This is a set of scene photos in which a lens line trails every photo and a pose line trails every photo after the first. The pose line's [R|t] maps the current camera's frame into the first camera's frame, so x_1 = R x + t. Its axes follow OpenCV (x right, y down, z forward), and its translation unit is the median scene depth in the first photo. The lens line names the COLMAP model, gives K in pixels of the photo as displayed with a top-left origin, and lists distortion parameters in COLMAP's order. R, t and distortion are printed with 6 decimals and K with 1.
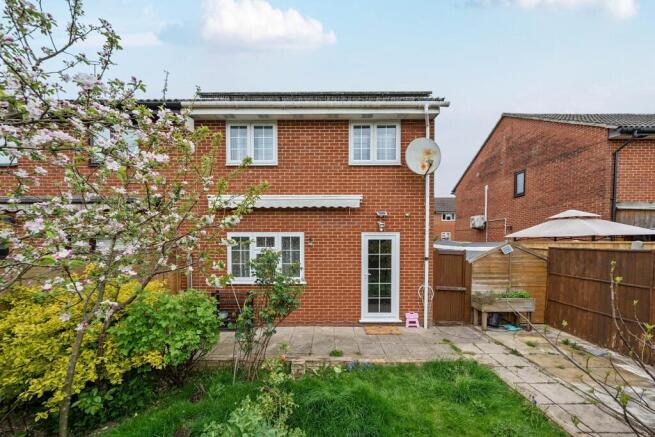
lens RADIAL K [[226.7, 0, 337.9], [0, 226.7, 256.0], [0, 0, 1]] dist [-0.003239, 0.000171]
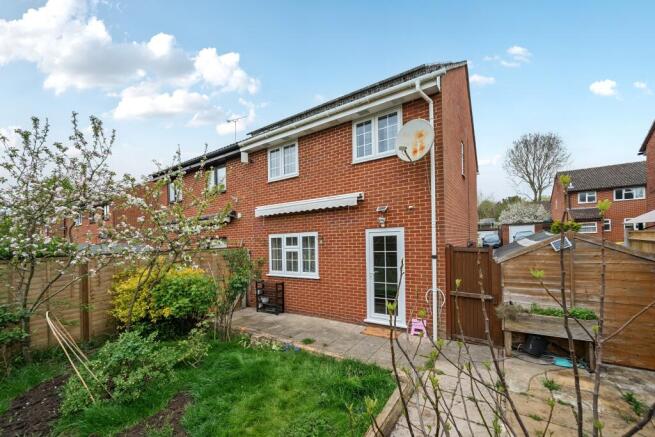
lens RADIAL K [[240.4, 0, 315.2], [0, 240.4, 247.3], [0, 0, 1]] dist [0.002664, -0.000179]
pose [[0.843884, -0.012919, -0.536370, 0.481492], [0.000725, 0.999737, -0.022939, -0.003284], [0.536525, 0.018968, 0.843671, 0.006989]]
